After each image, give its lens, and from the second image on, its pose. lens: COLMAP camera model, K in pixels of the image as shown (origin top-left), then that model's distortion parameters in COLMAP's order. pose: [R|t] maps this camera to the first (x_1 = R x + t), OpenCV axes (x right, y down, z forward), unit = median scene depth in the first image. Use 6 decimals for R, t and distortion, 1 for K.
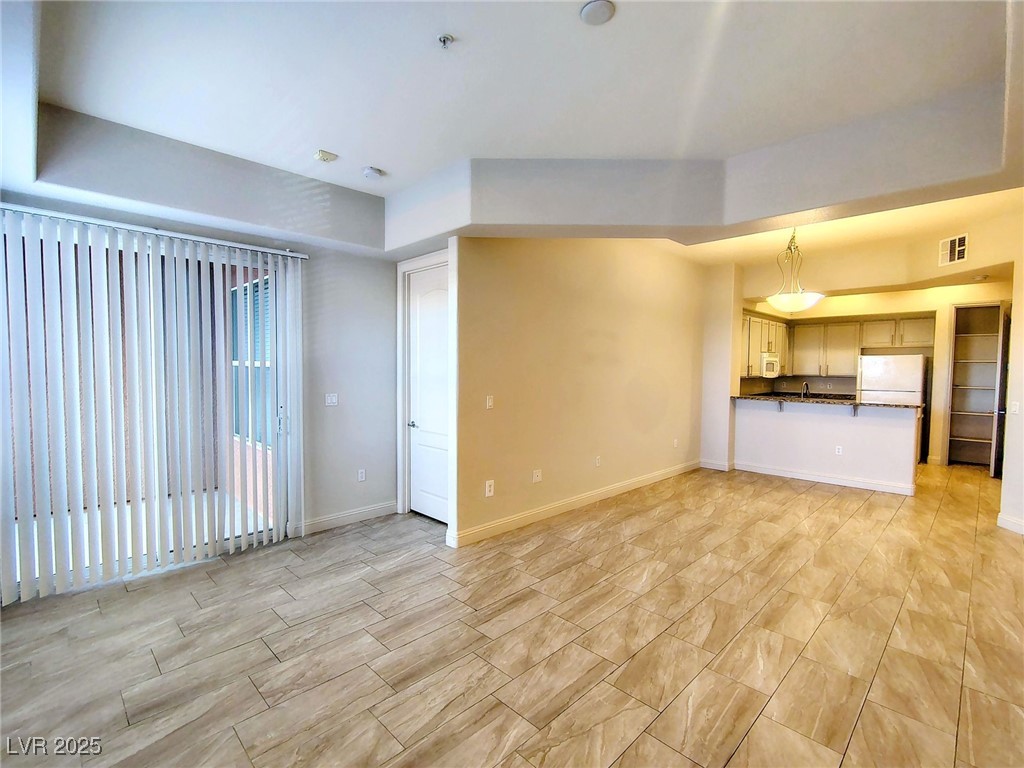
lens RADIAL K [[477.7, 0, 517.0], [0, 477.7, 382.9], [0, 0, 1]] dist [-0.004703, 0.000695]
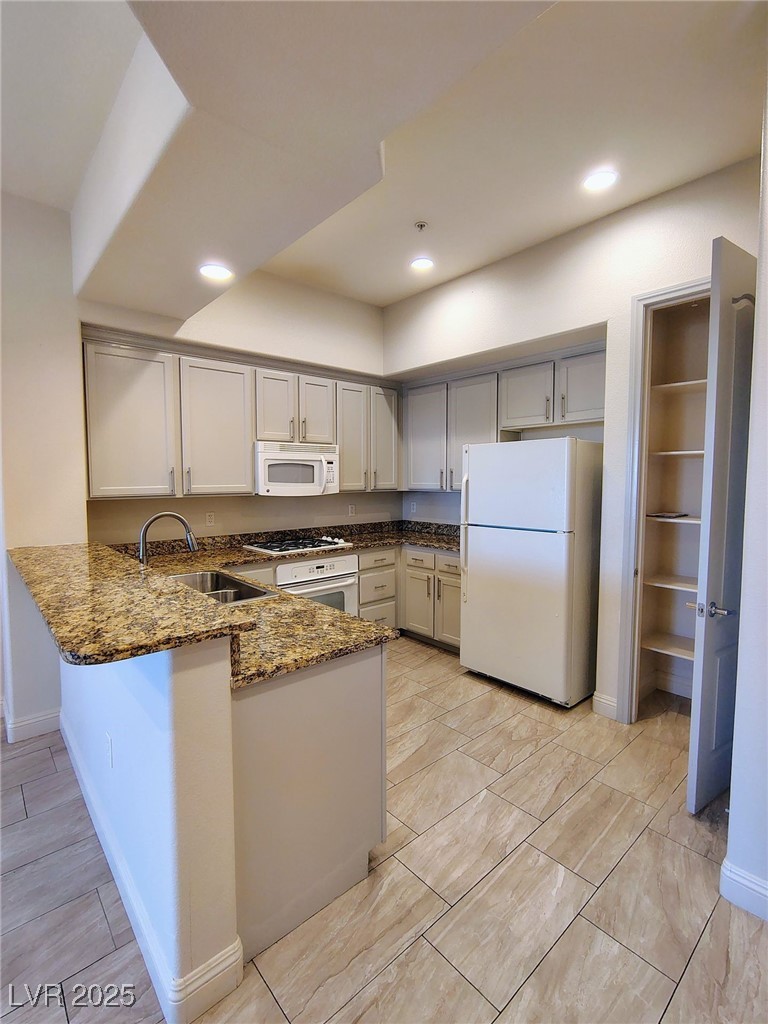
lens RADIAL K [[477.7, 0, 381.7], [0, 477.7, 507.8], [0, 0, 1]] dist [-0.004703, 0.000695]
pose [[0.998766, -0.002801, -0.049580, 1.453589], [0.004390, 0.999479, 0.031975, -0.029202], [0.049464, -0.032153, 0.998258, 1.203287]]
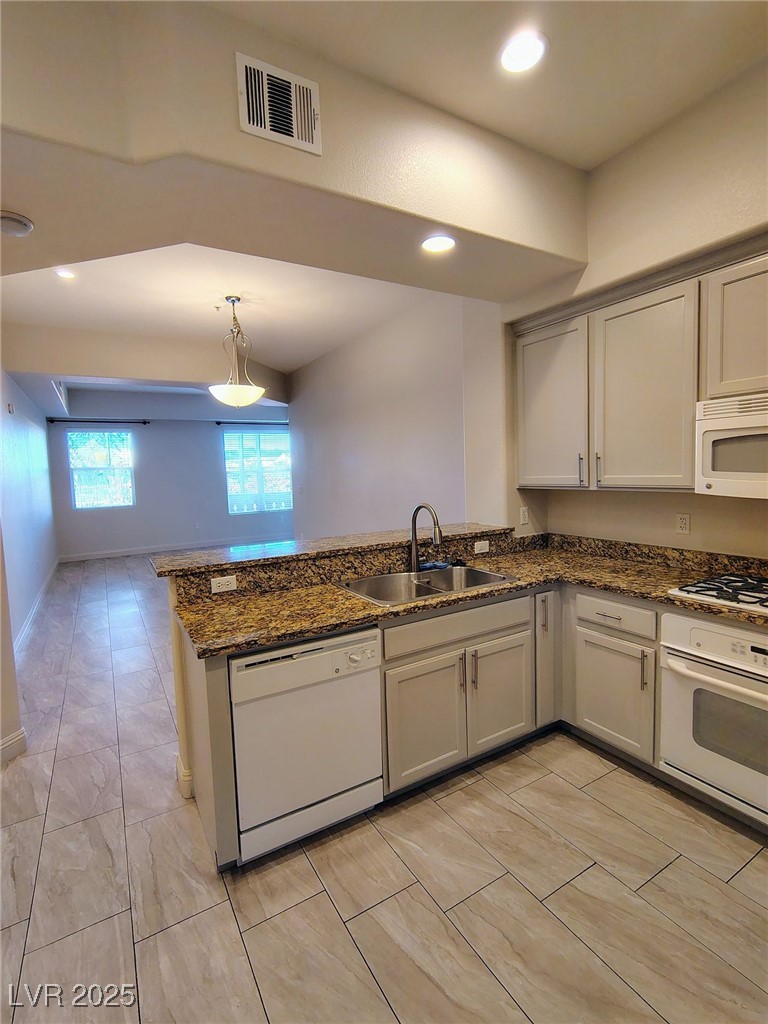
lens RADIAL K [[477.7, 0, 380.8], [0, 477.7, 506.4], [0, 0, 1]] dist [-0.004703, 0.000695]
pose [[-0.237091, 0.080910, -0.968112, 1.819595], [-0.000237, 0.996521, 0.083342, -0.057763], [0.971487, 0.019989, -0.236247, 1.945507]]
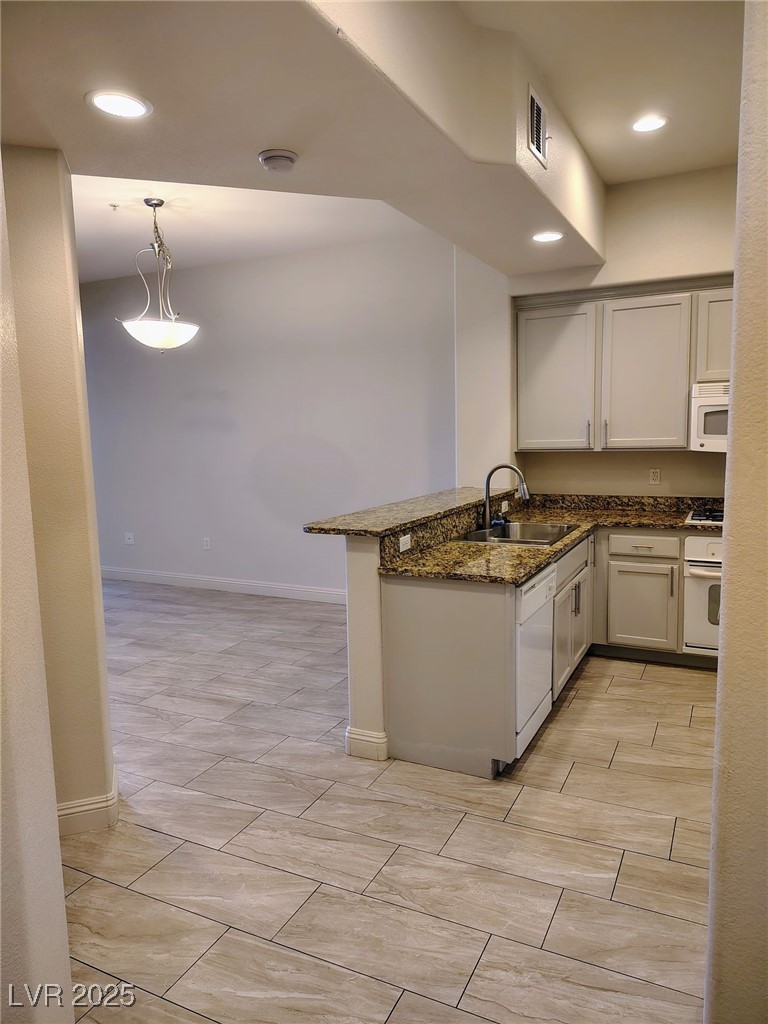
lens RADIAL K [[701.2, 0, 377.3], [0, 701.2, 515.0], [0, 0, 1]] dist [0.033021, -0.007026]
pose [[0.324814, 0.105926, -0.939828, 2.124525], [-0.006377, 0.993931, 0.109820, -0.044405], [0.945757, -0.029677, 0.323518, 1.282112]]
